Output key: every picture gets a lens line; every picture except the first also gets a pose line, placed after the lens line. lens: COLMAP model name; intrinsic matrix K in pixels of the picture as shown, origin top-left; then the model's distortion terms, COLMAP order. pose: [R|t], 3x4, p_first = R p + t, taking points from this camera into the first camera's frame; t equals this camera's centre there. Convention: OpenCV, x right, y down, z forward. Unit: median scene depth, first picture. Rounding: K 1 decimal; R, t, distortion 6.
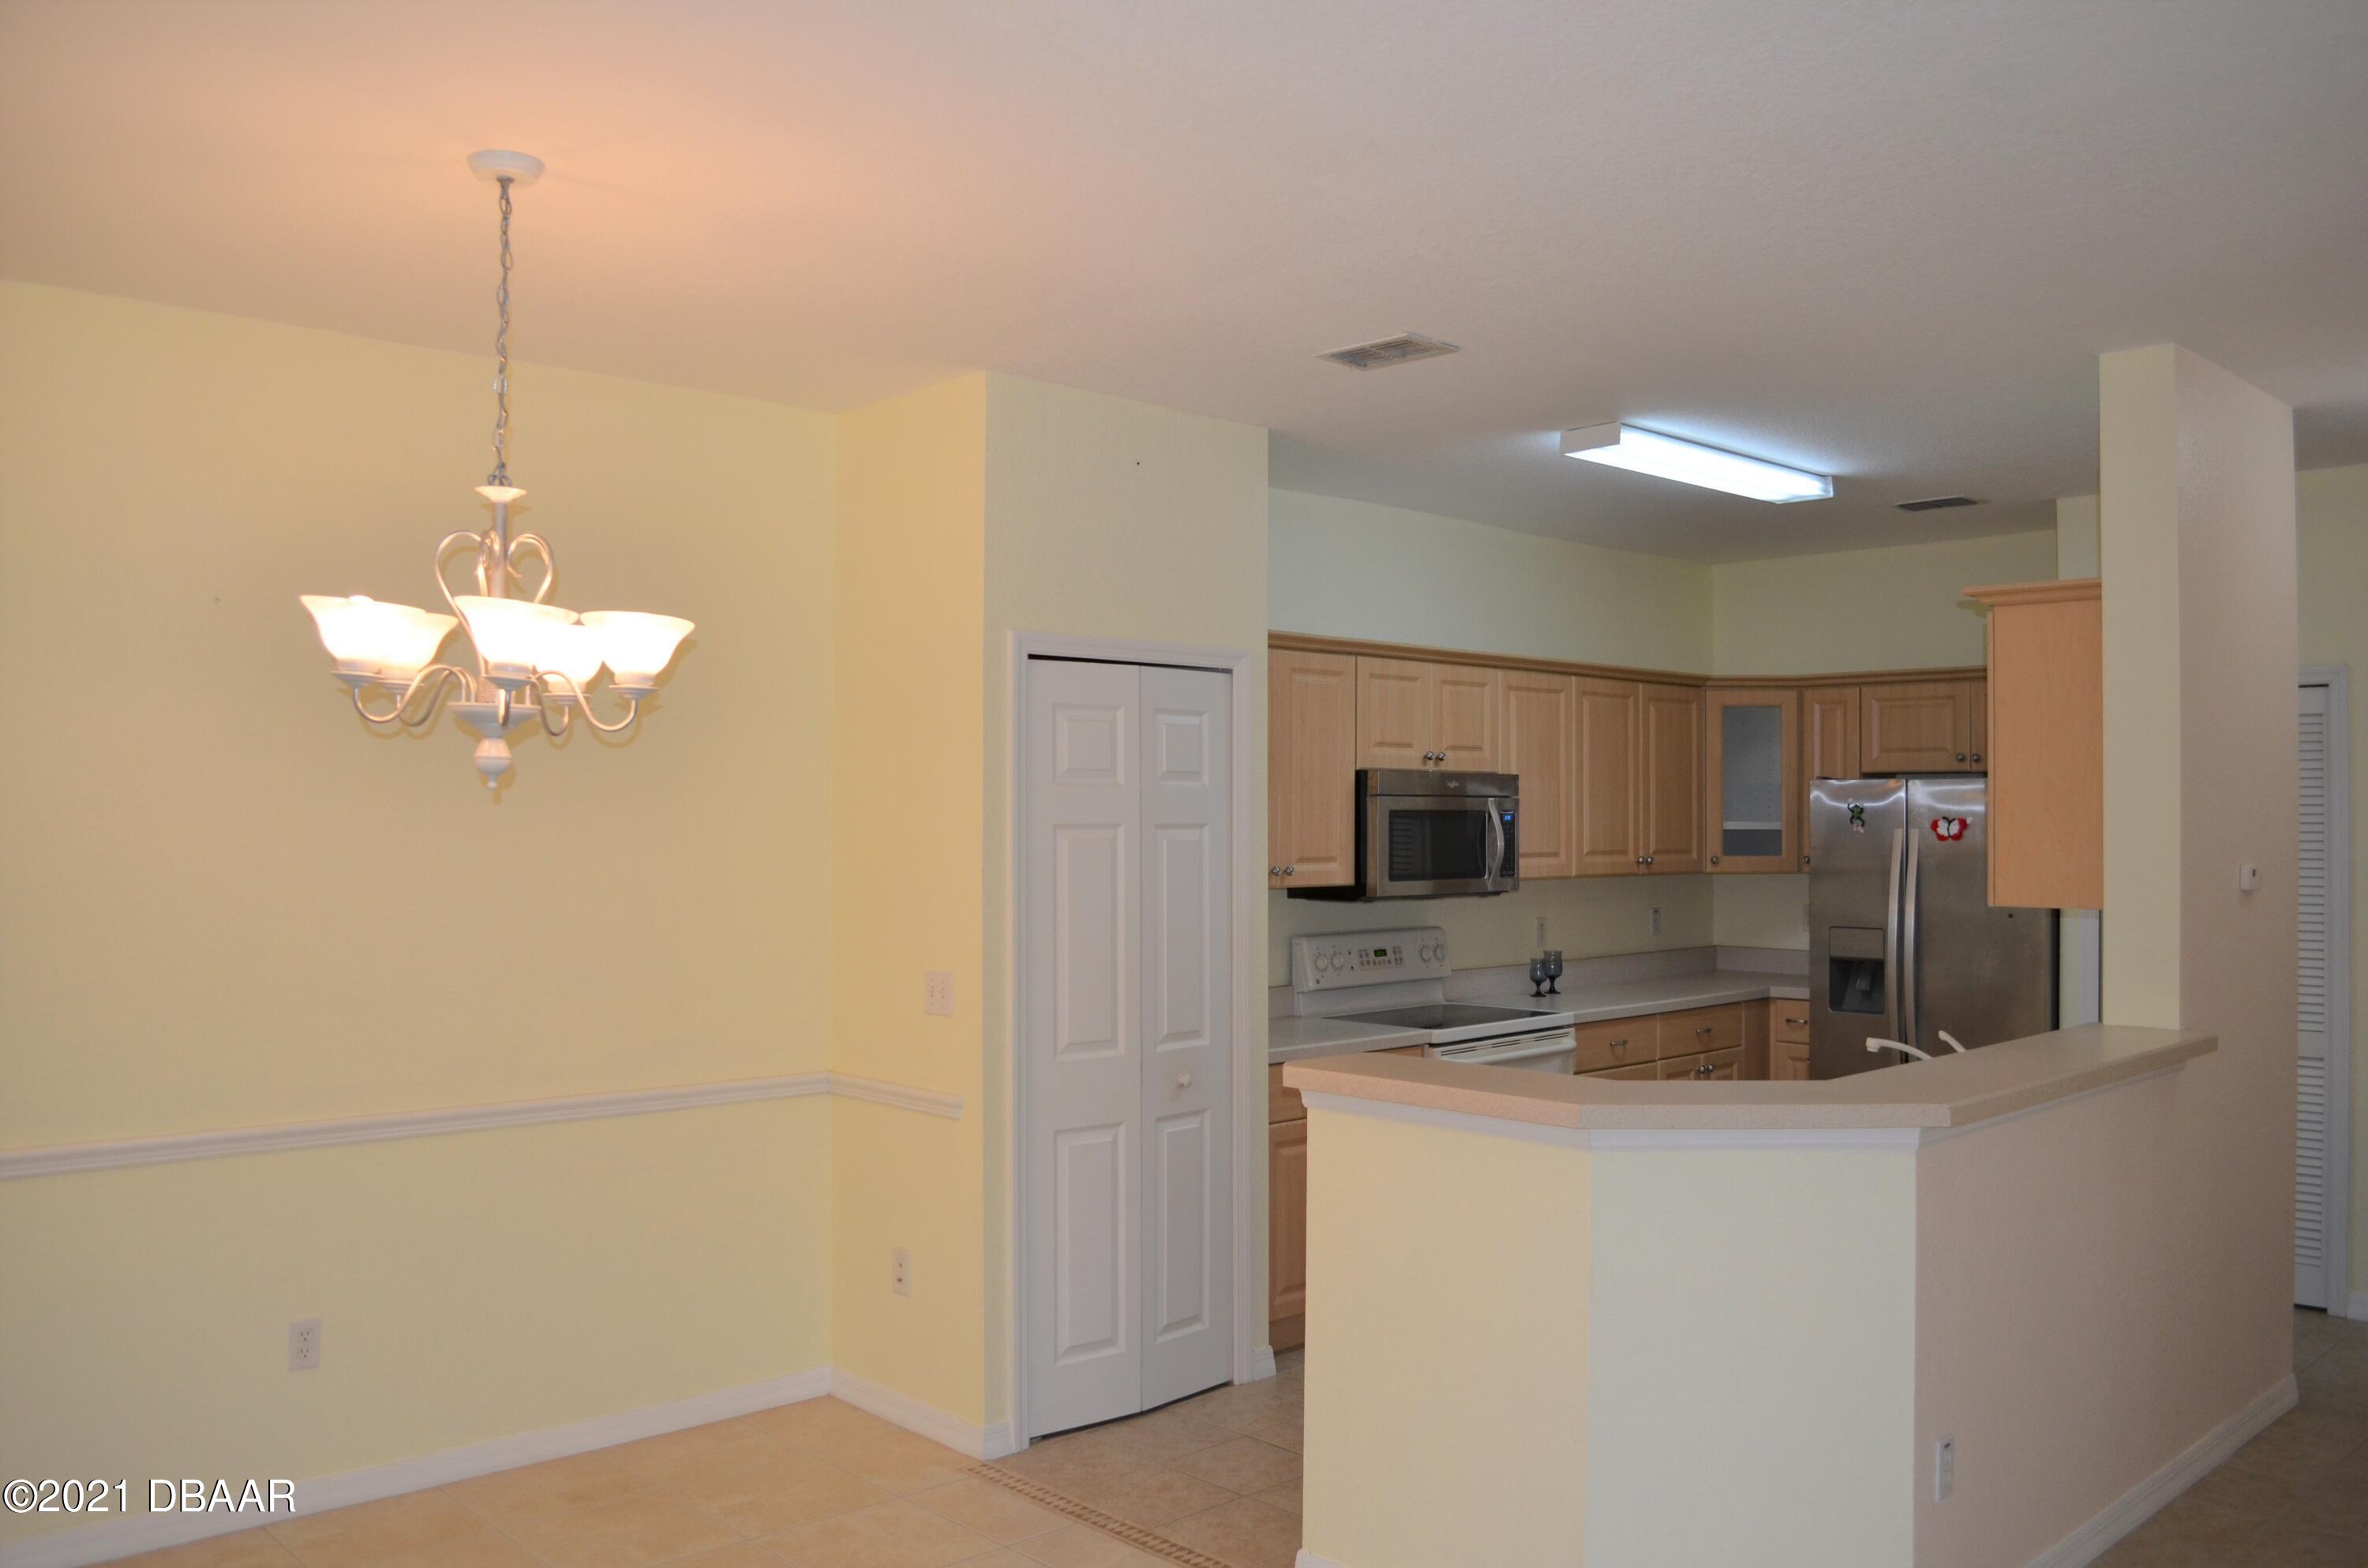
lens RADIAL K [[1845.7, 0, 1199.2], [0, 1845.7, 789.5], [0, 0, 1]] dist [-0.073380, -0.000586]
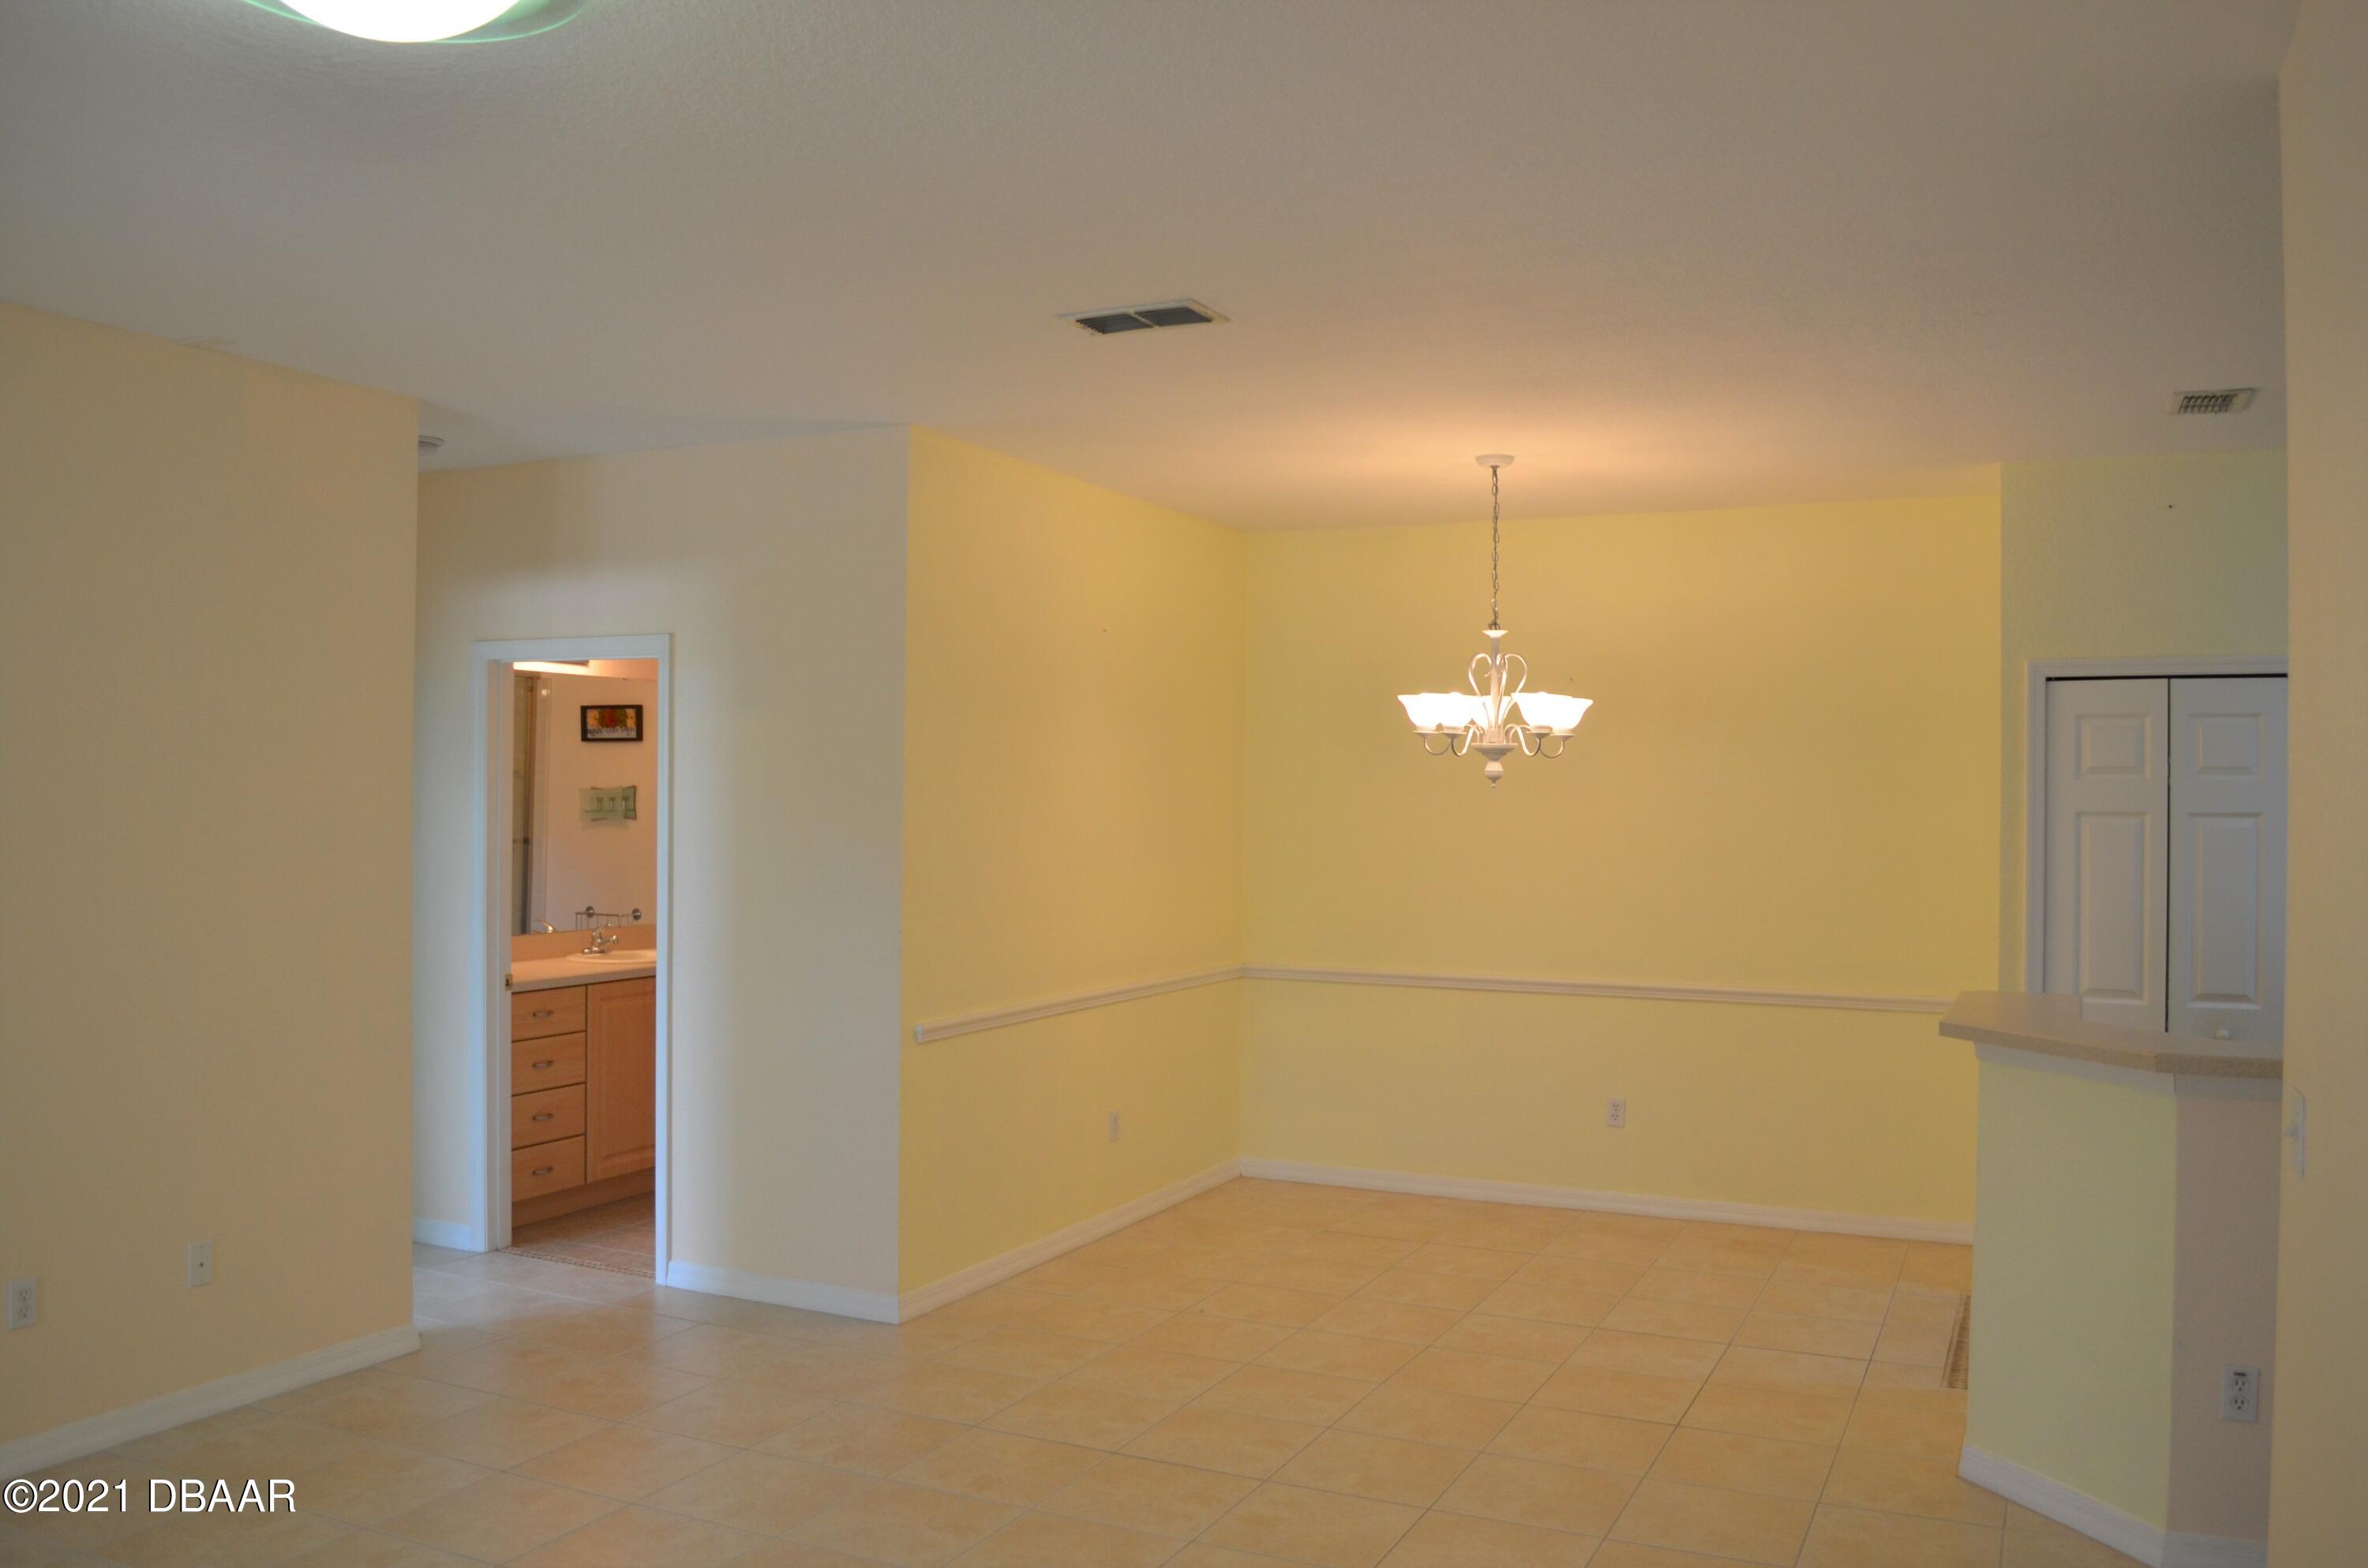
lens RADIAL K [[1845.7, 0, 1203.5], [0, 1845.7, 787.0], [0, 0, 1]] dist [-0.073380, -0.000586]
pose [[0.371195, -0.003245, -0.928549, 0.692829], [0.005868, 0.999982, -0.001149, 0.000010], [0.928536, -0.005022, 0.371207, -0.003299]]
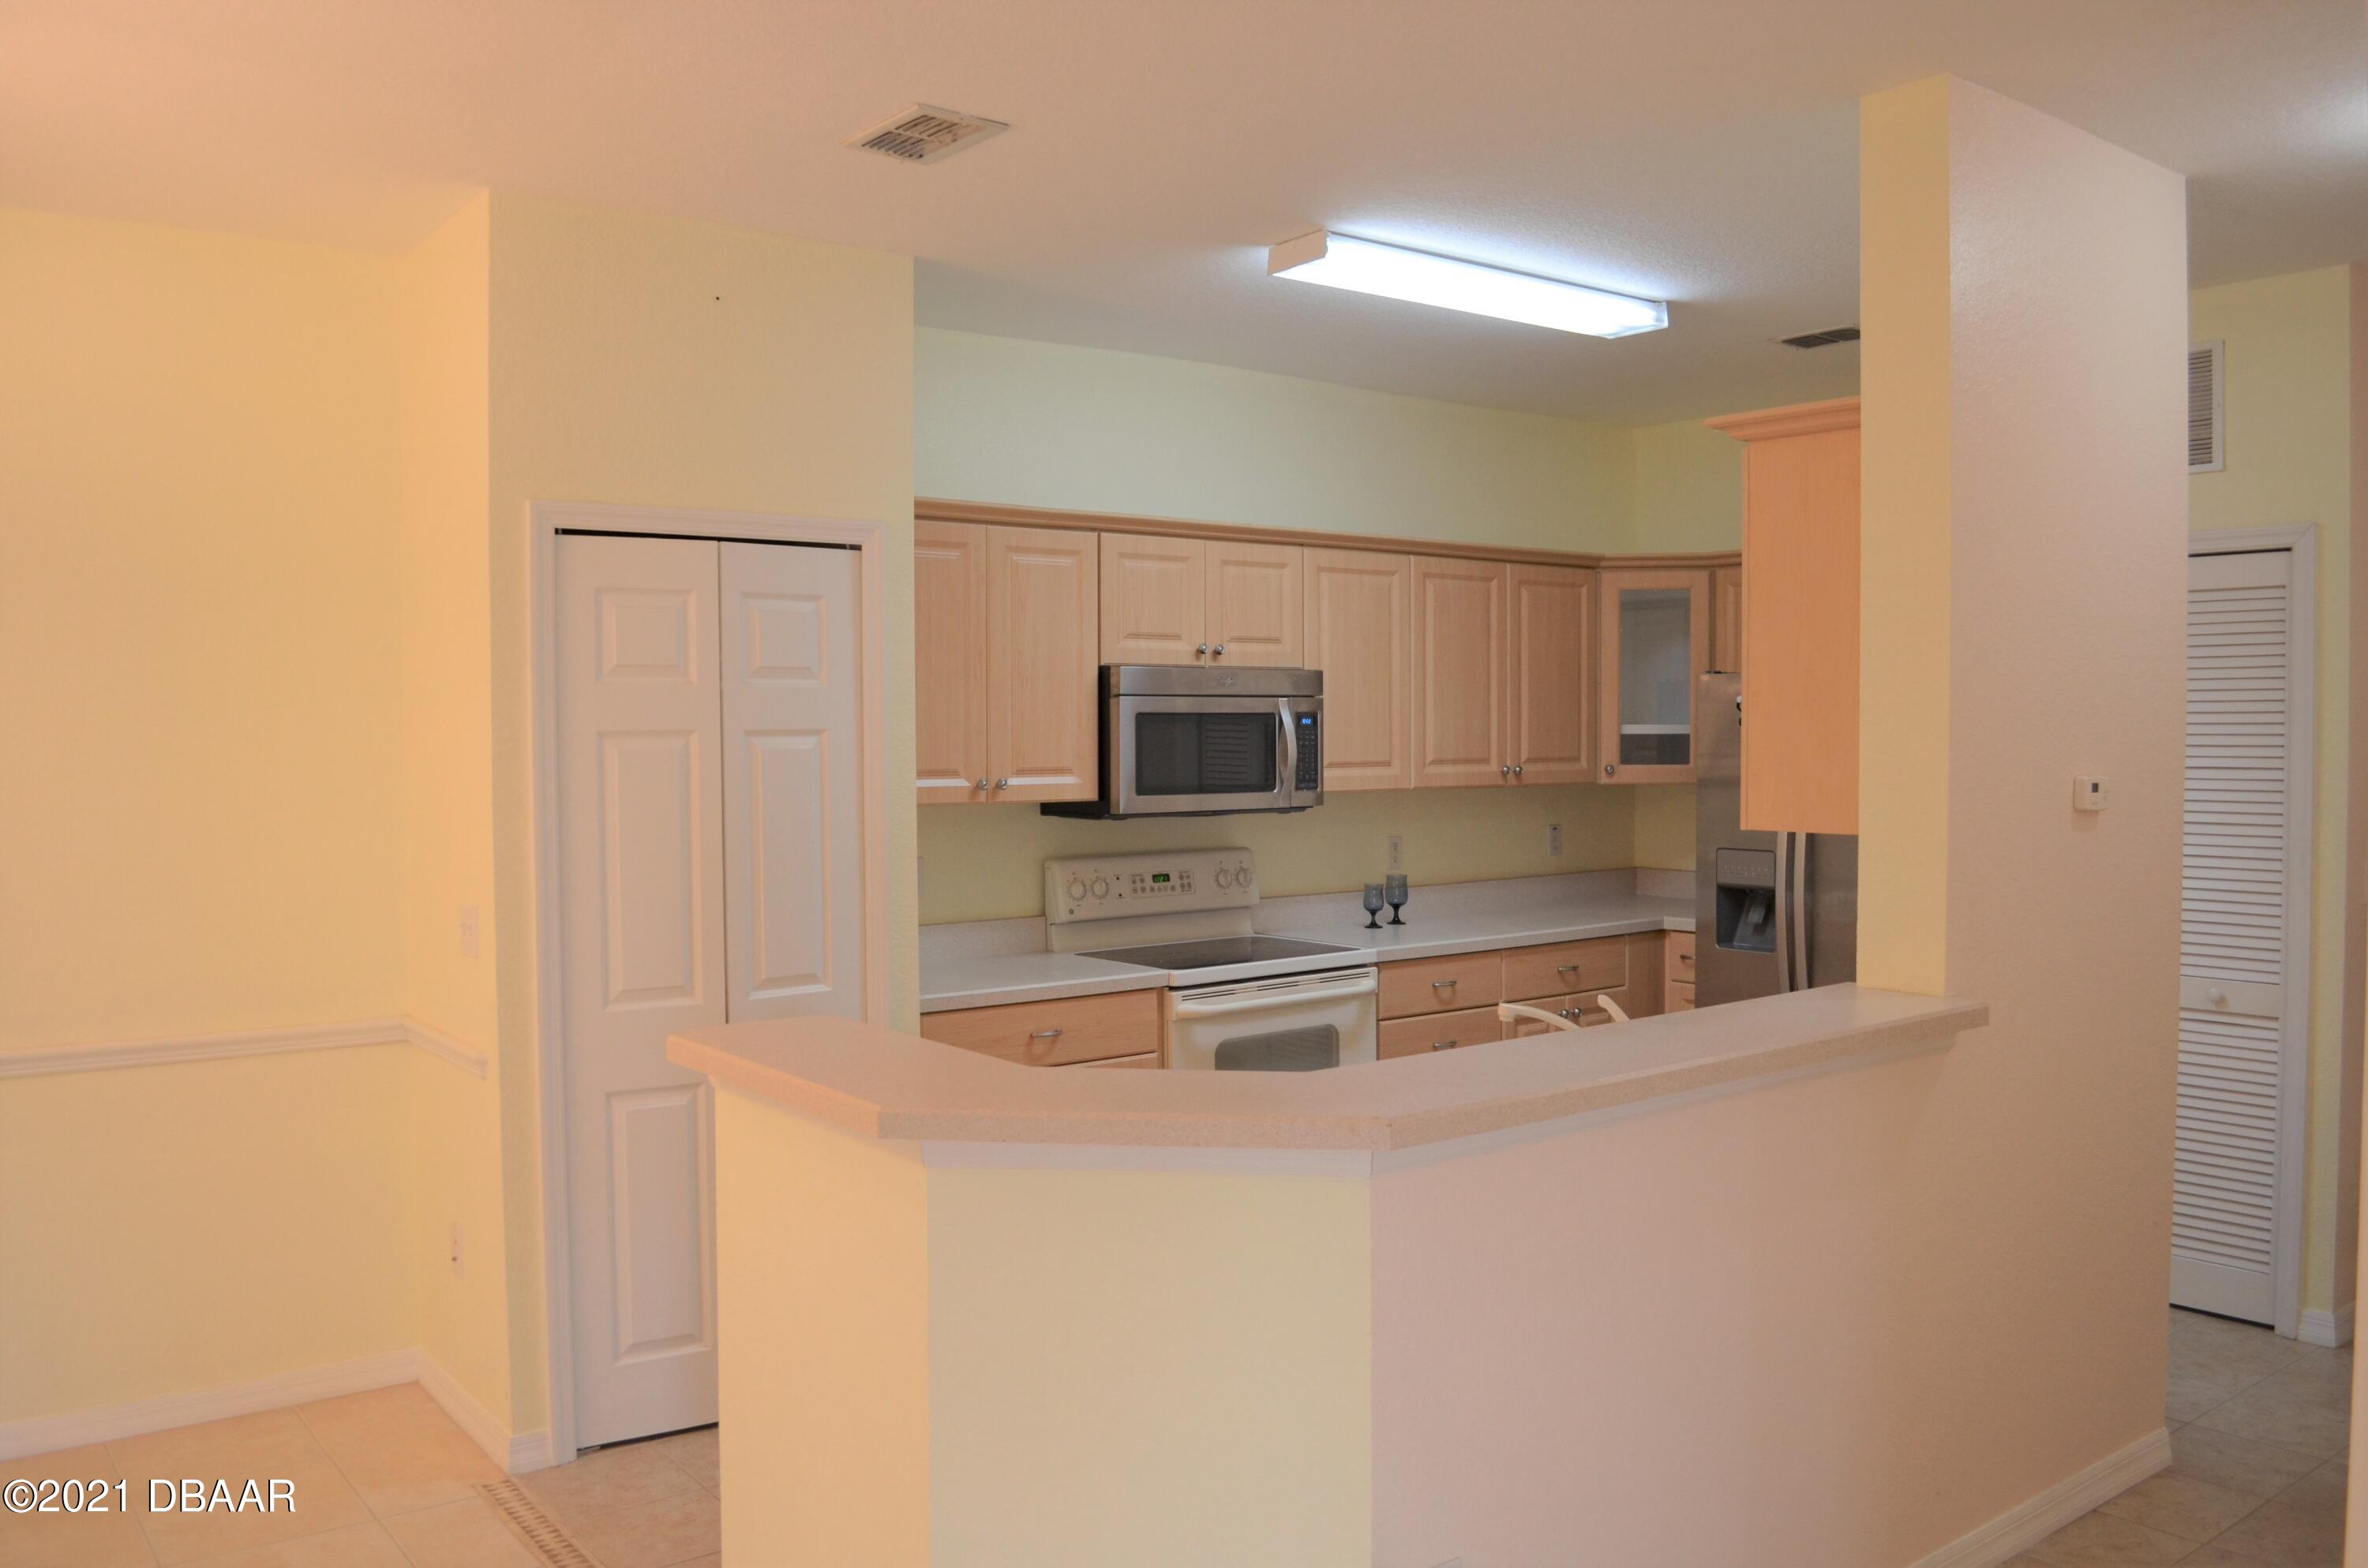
lens RADIAL K [[1845.7, 0, 1197.6], [0, 1845.7, 792.2], [0, 0, 1]] dist [-0.073380, -0.000586]
pose [[0.995215, -0.003355, -0.097650, 0.226101], [0.008243, 0.998730, 0.049704, 0.006053], [0.097359, -0.050271, 0.993979, 0.160302]]
